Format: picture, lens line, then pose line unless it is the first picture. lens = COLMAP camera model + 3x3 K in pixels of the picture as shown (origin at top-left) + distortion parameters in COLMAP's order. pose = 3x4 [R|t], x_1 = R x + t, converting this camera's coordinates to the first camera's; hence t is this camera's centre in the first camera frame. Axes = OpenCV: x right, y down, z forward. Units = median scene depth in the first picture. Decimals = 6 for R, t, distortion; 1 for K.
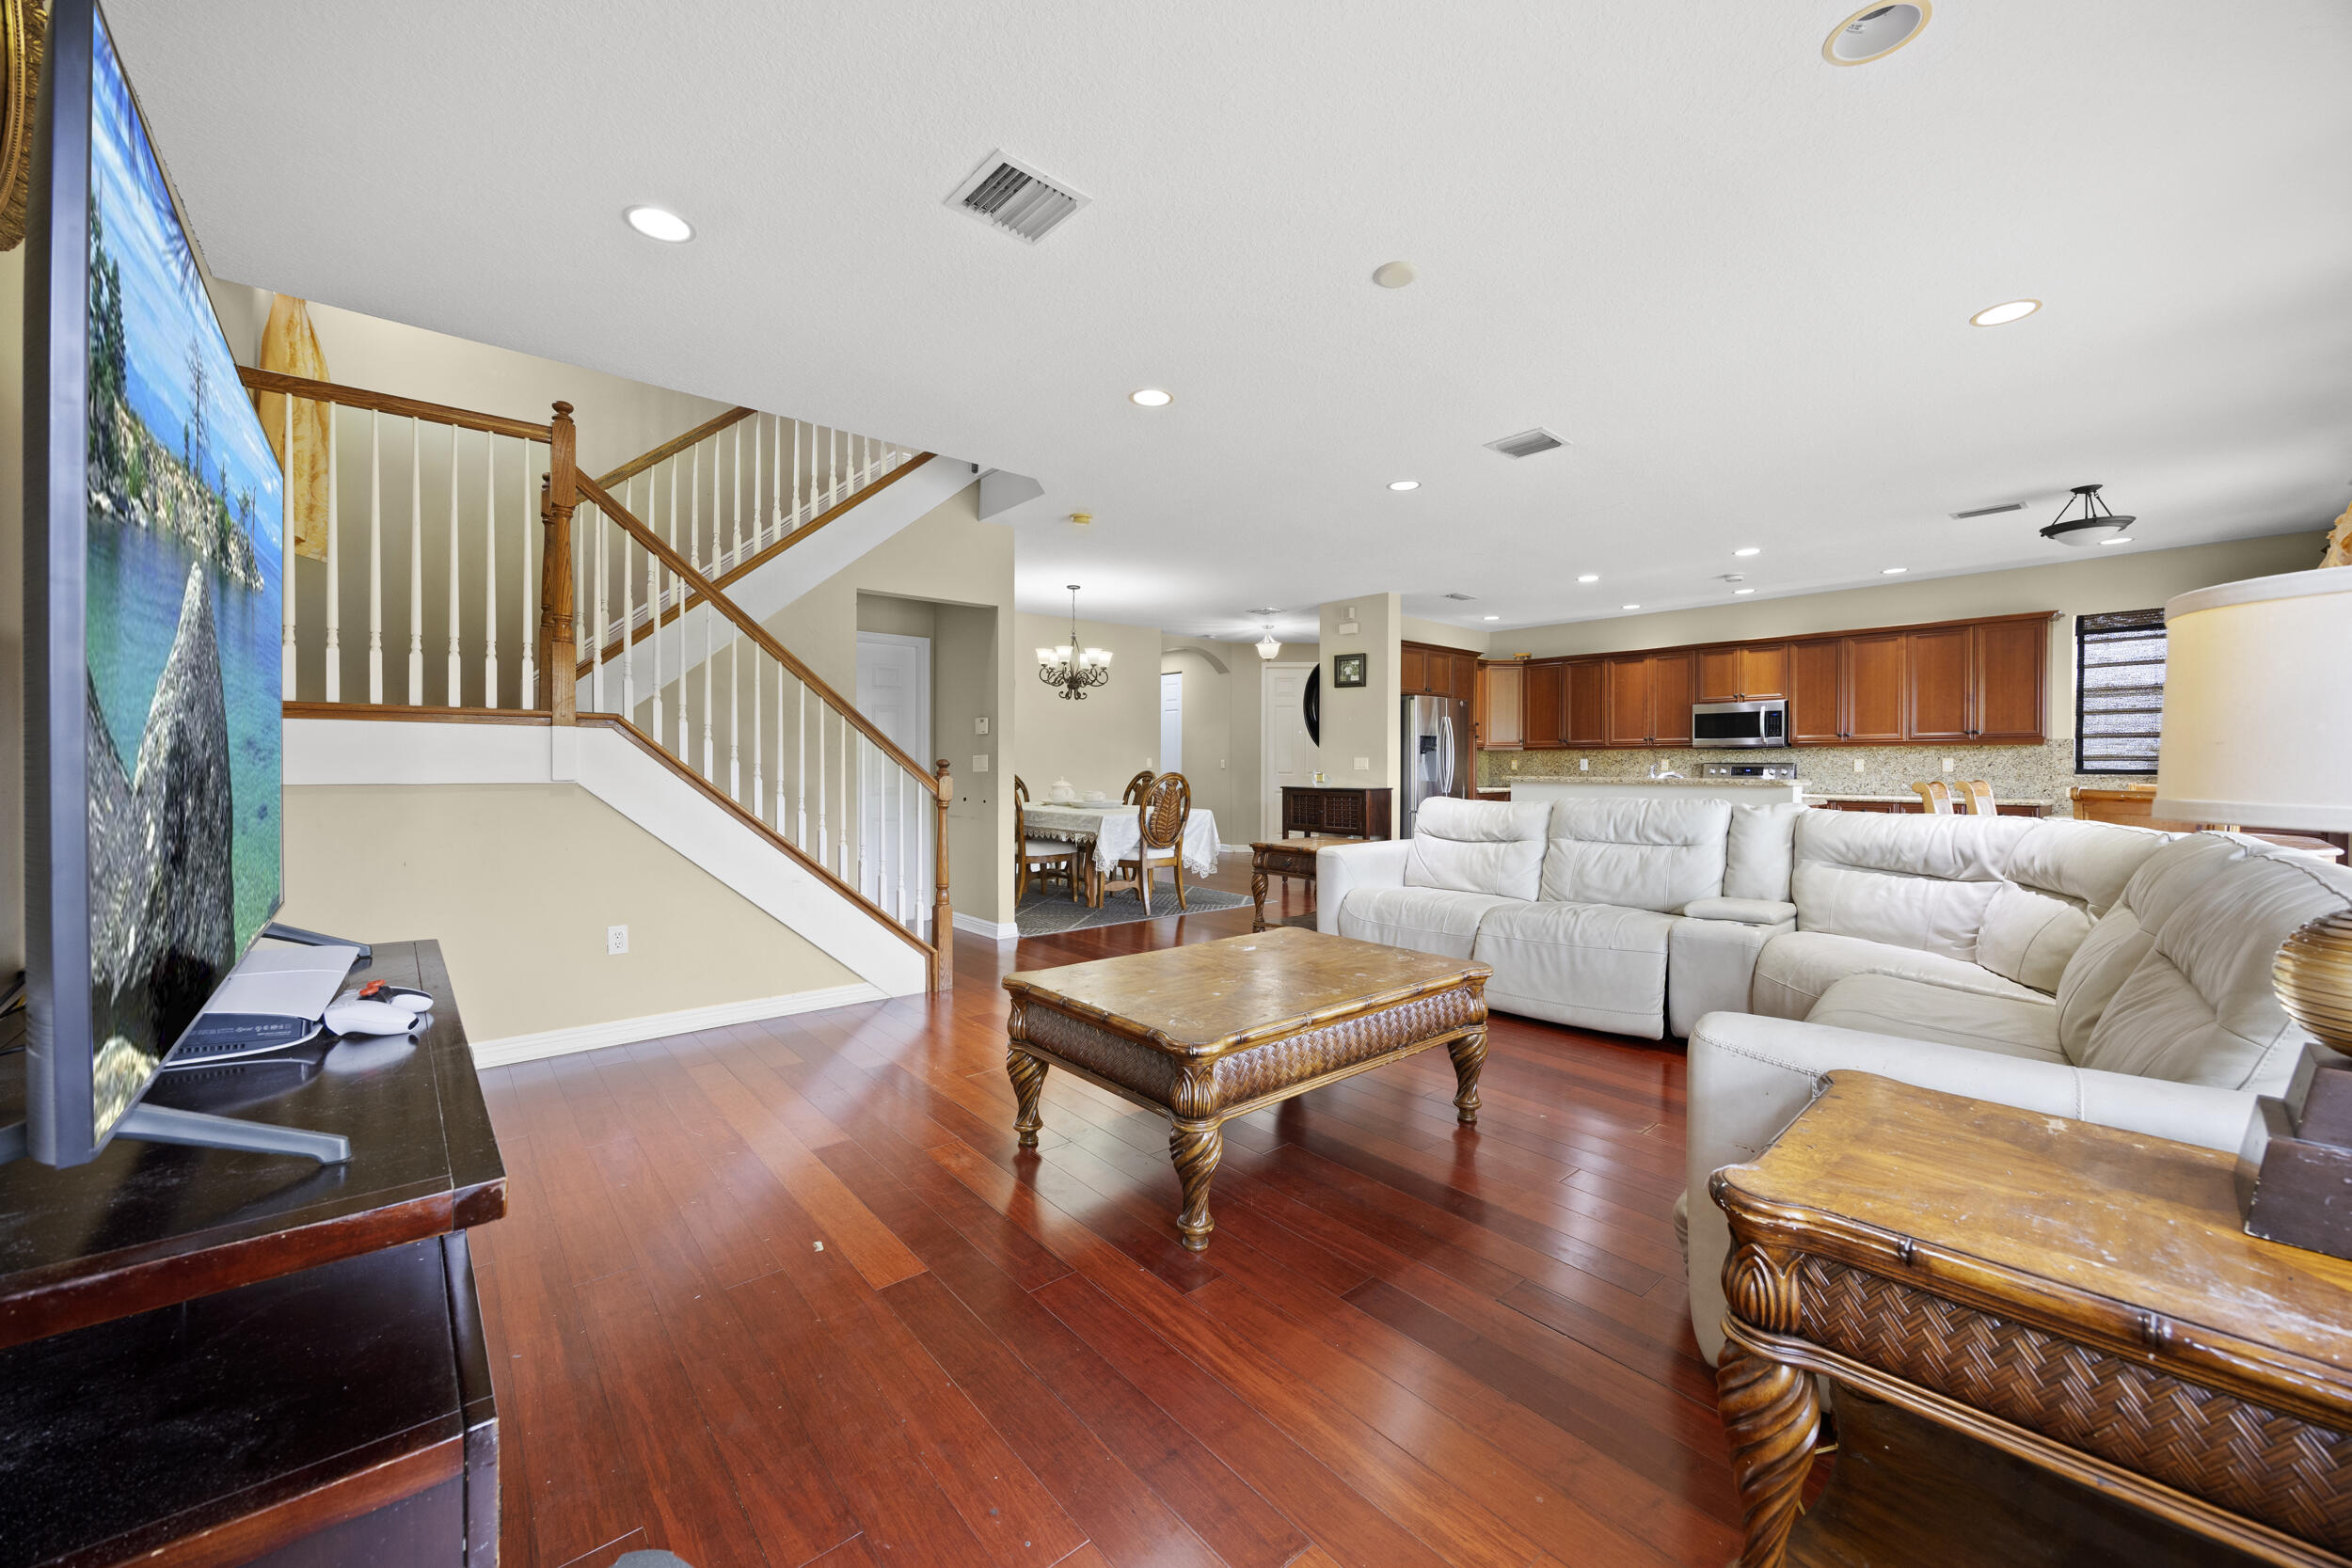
lens RADIAL K [[914.0, 0, 1178.9], [0, 914.0, 774.9], [0, 0, 1]] dist [0.000036, -0.000013]
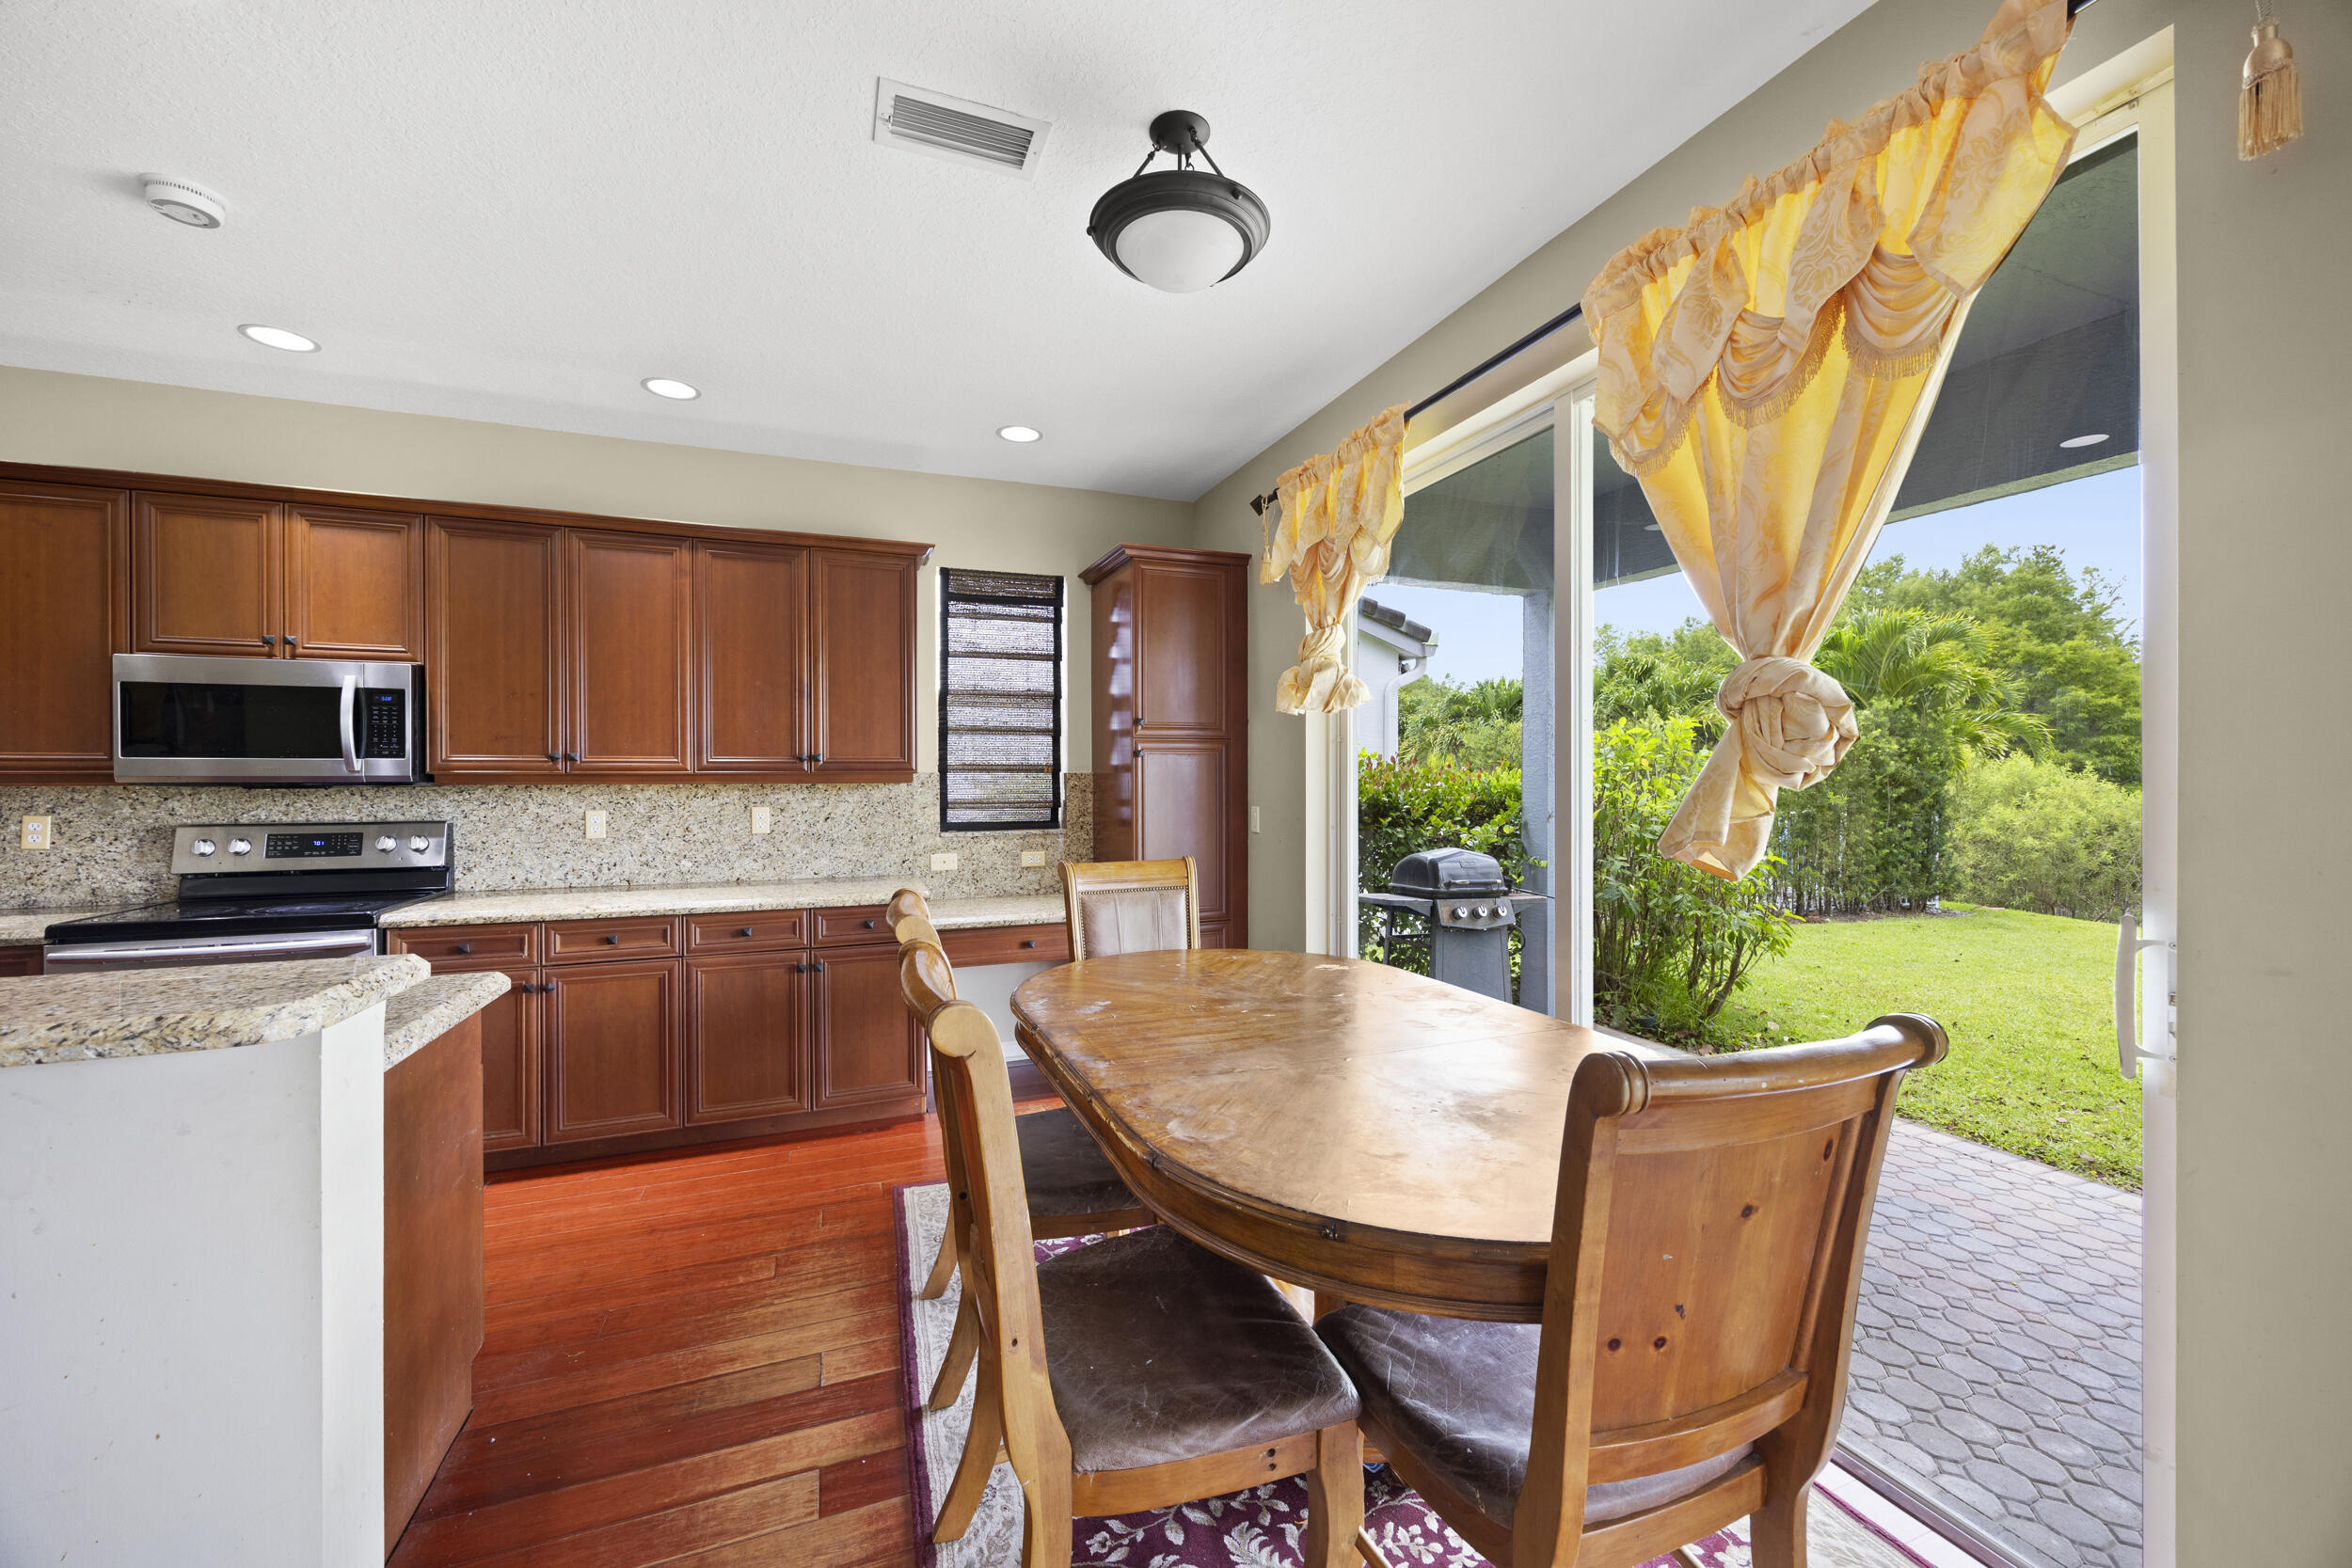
lens RADIAL K [[914.0, 0, 1178.9], [0, 914.0, 774.9], [0, 0, 1]] dist [0.000036, -0.000013]
pose [[0.350225, 0.000992, 0.936665, 0.458002], [0.010038, 0.999938, -0.004812, -0.032456], [-0.936612, 0.011087, 0.350194, 0.621142]]
